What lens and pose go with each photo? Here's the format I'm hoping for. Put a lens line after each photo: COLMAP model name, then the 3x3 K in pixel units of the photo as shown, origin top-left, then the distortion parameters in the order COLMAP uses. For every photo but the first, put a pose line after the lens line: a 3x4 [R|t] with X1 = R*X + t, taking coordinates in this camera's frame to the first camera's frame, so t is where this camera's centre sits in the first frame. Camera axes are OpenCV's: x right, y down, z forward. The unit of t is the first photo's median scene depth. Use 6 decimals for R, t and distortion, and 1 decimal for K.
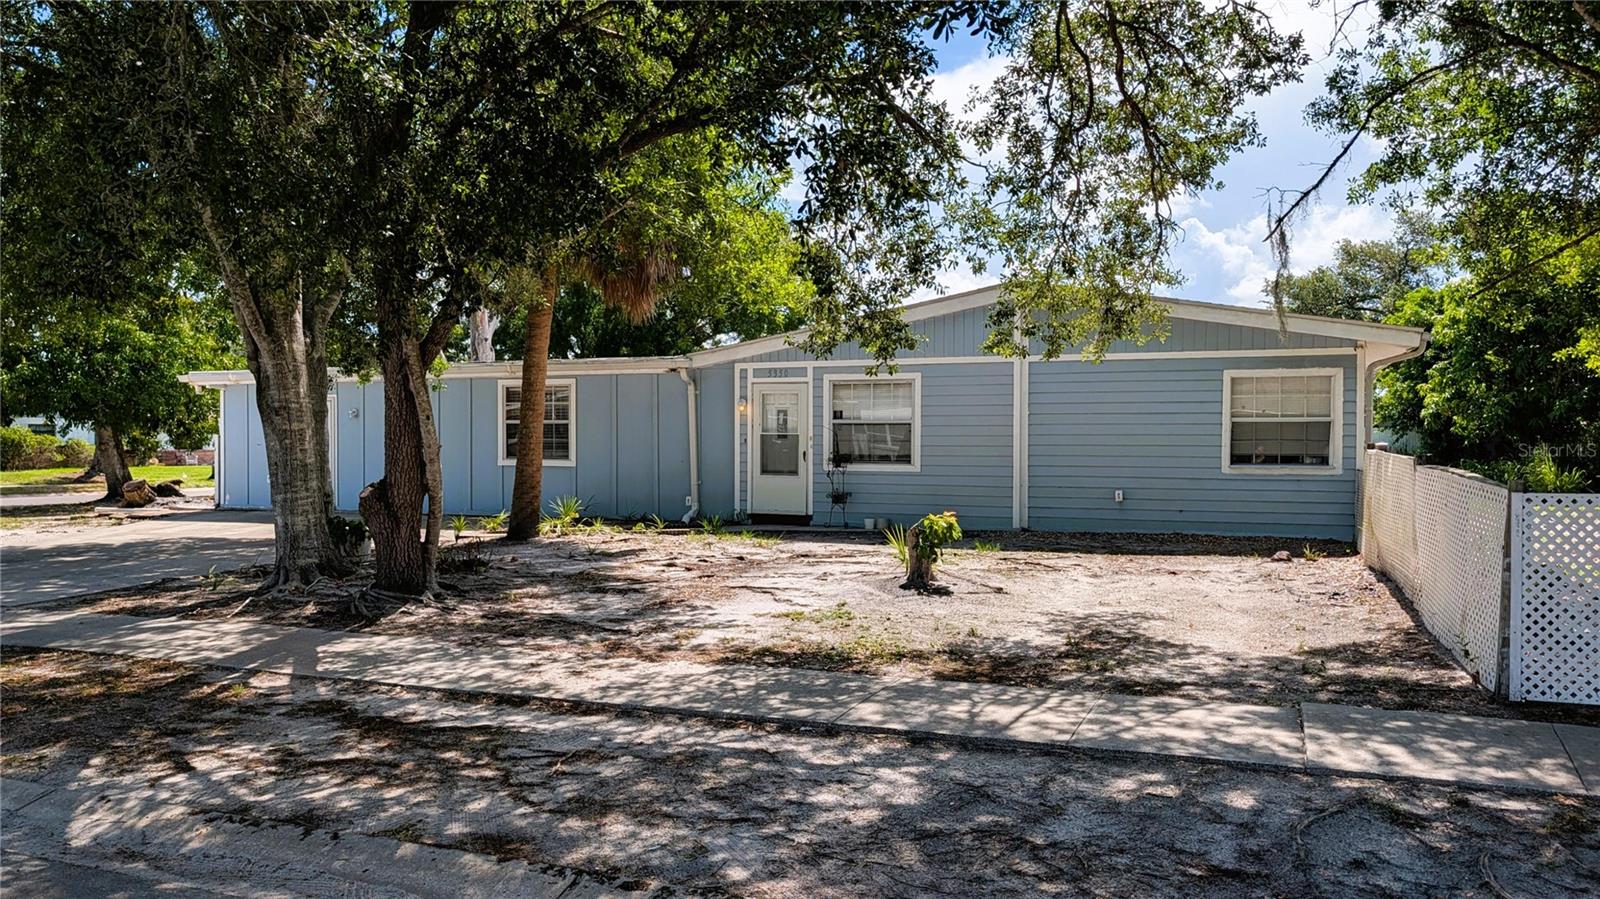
lens RADIAL K [[1135.3, 0, 814.0], [0, 1135.3, 463.3], [0, 0, 1]] dist [0.008761, -0.007171]
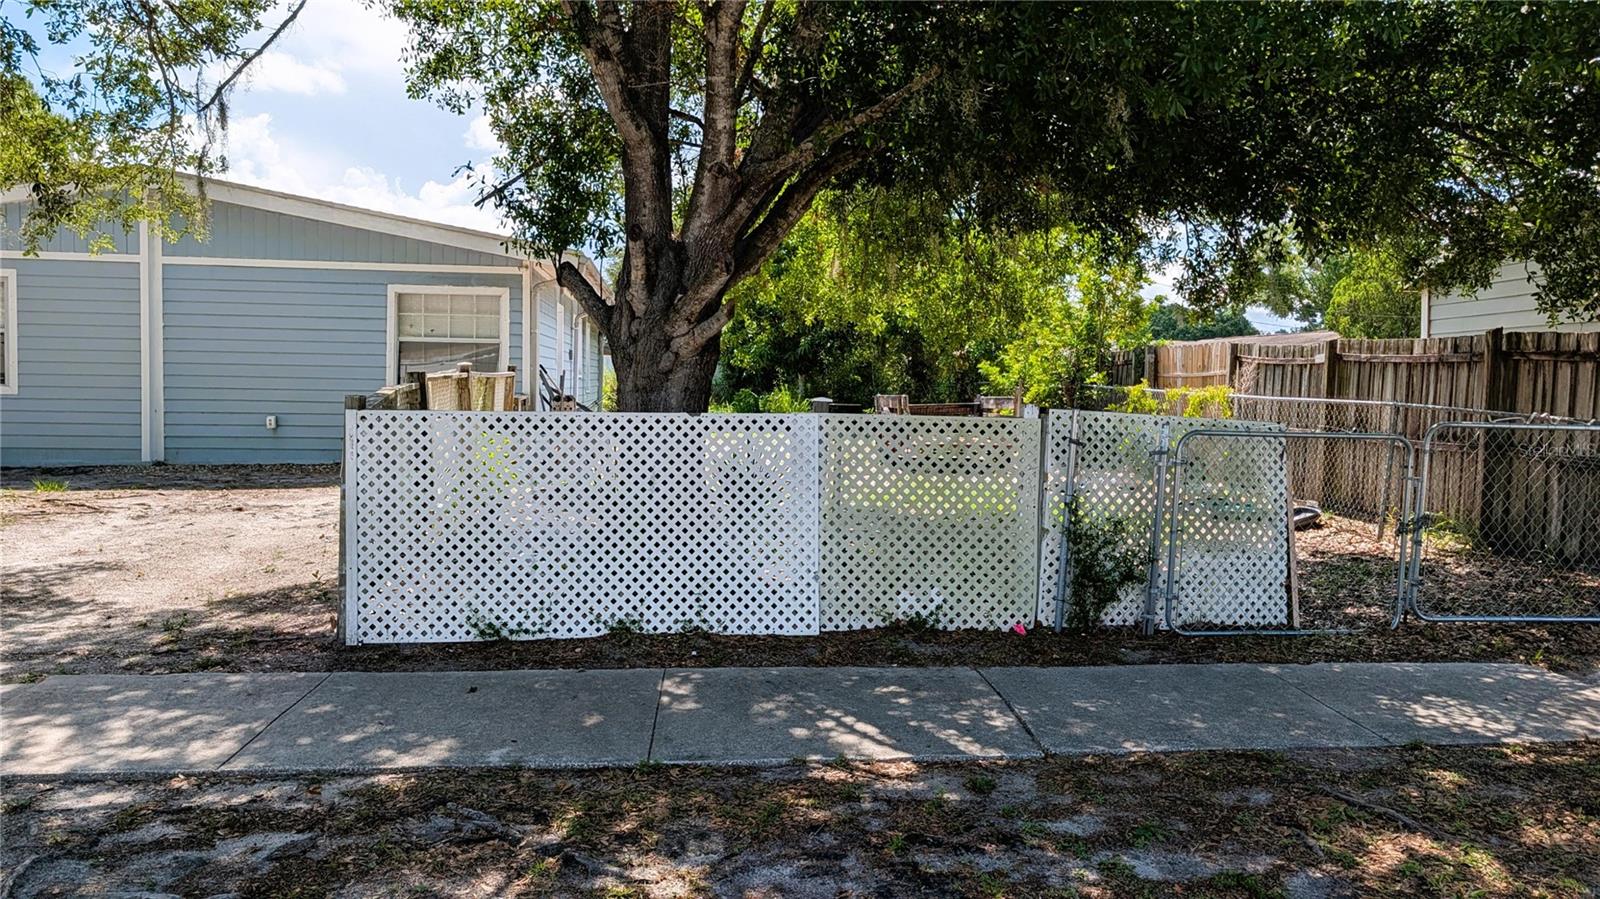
lens RADIAL K [[1135.3, 0, 817.4], [0, 1135.3, 437.8], [0, 0, 1]] dist [0.008761, -0.007171]
pose [[0.876123, -0.011808, 0.481943, 0.199094], [-0.006746, 0.999302, 0.036748, 0.005049], [-0.482040, -0.035447, 0.875432, 0.022891]]
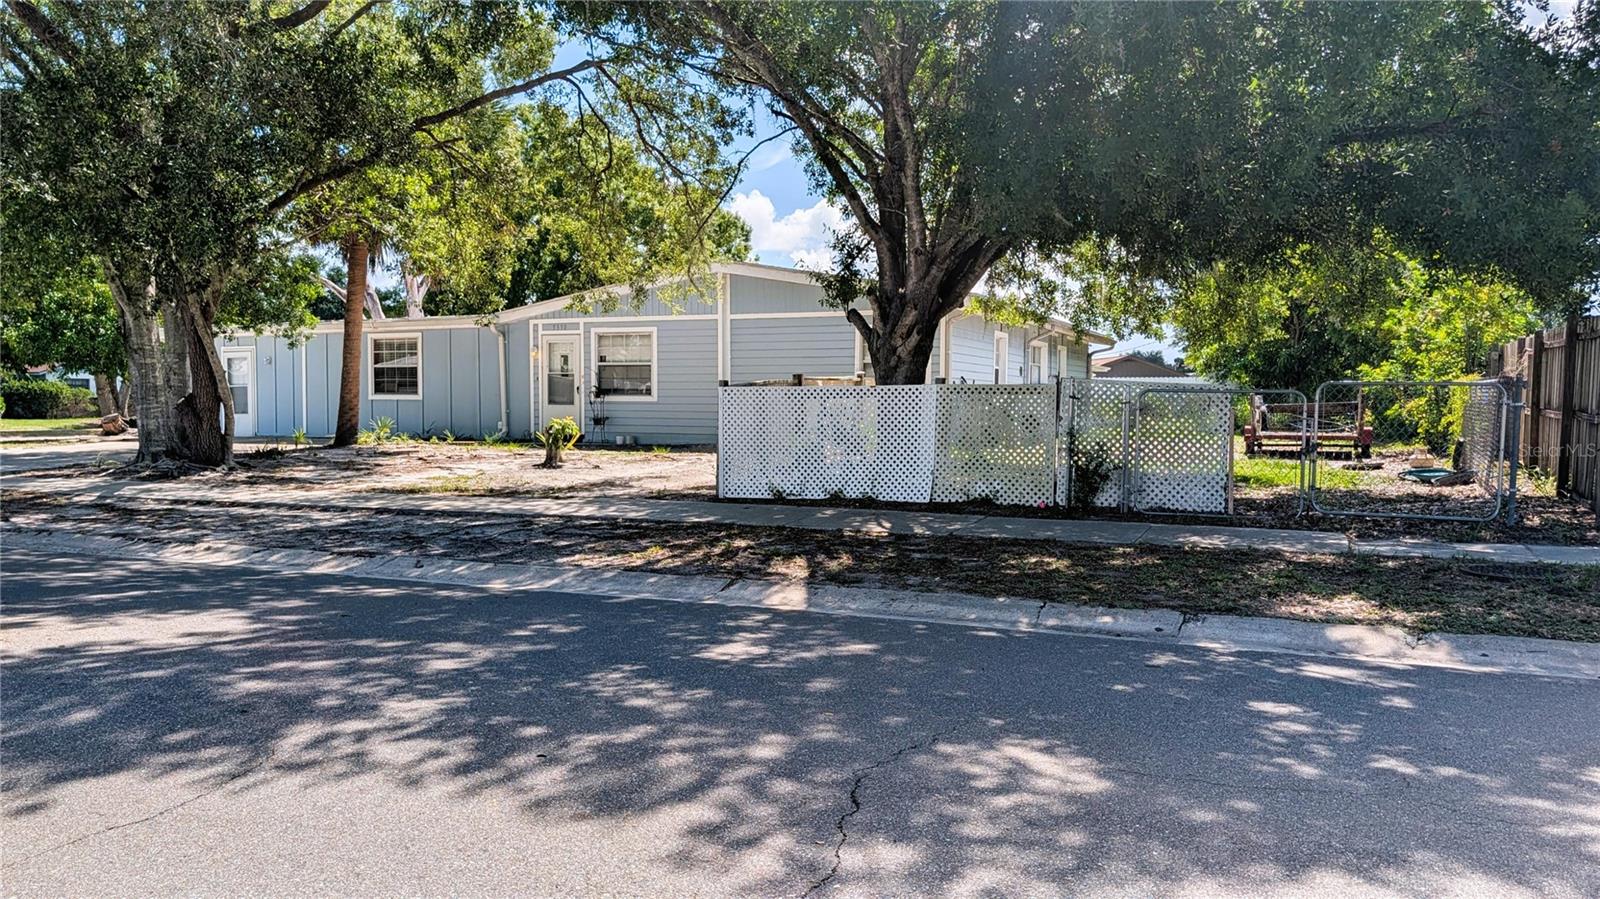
lens RADIAL K [[1135.3, 0, 796.6], [0, 1135.3, 454.7], [0, 0, 1]] dist [0.008761, -0.007171]
pose [[0.998738, 0.002090, -0.050173, 0.321837], [-0.000663, 0.999595, 0.028454, 0.032145], [0.050212, -0.028385, 0.998335, -0.321402]]
